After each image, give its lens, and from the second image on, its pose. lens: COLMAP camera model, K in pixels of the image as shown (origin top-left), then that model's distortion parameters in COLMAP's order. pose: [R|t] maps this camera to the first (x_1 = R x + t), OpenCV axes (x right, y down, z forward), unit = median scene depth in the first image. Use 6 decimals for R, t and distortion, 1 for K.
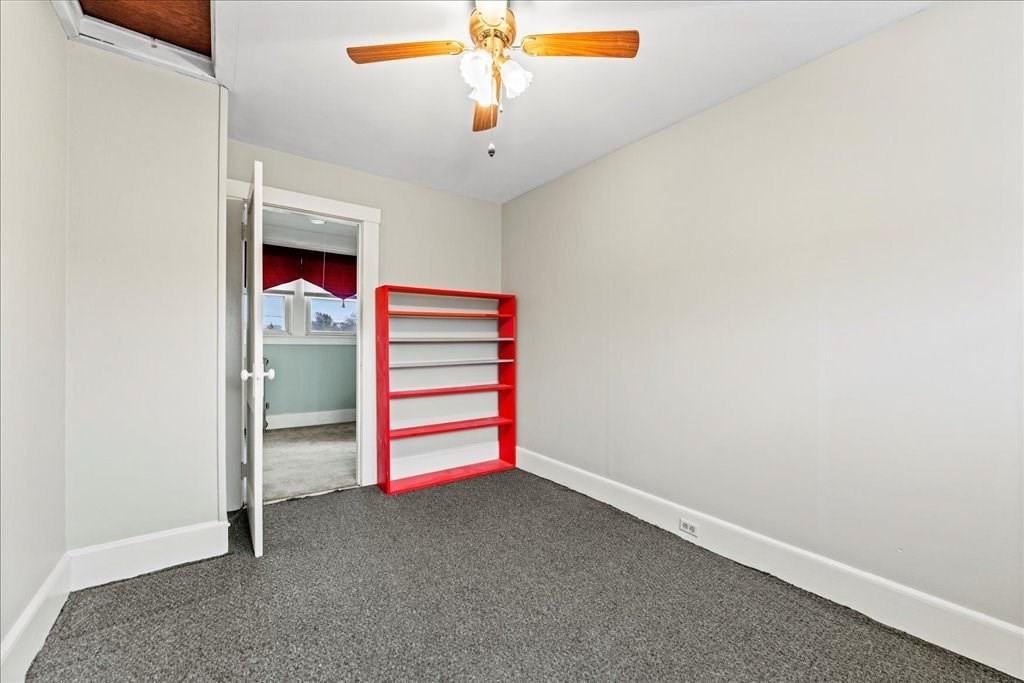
lens RADIAL K [[413.6, 0, 514.0], [0, 413.6, 342.2], [0, 0, 1]] dist [0.003349, -0.000601]
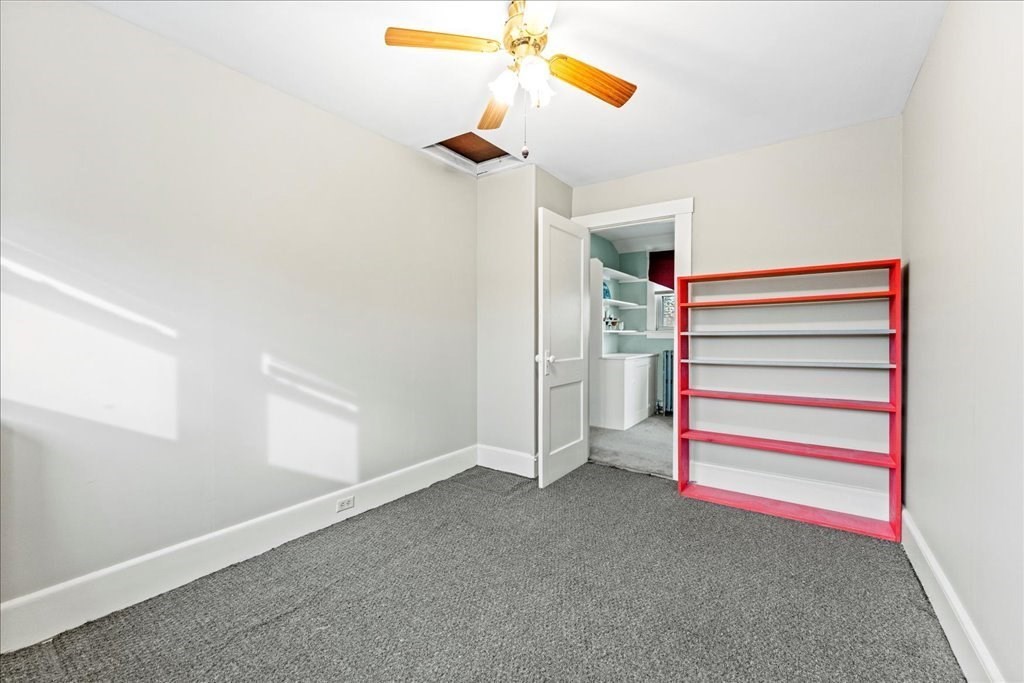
lens RADIAL K [[413.6, 0, 512.5], [0, 413.6, 337.4], [0, 0, 1]] dist [0.003349, -0.000601]
pose [[0.313595, 0.000611, -0.949557, 0.466308], [-0.004093, 0.999991, -0.000708, 0.006200], [0.949548, 0.004108, 0.313595, 0.318079]]
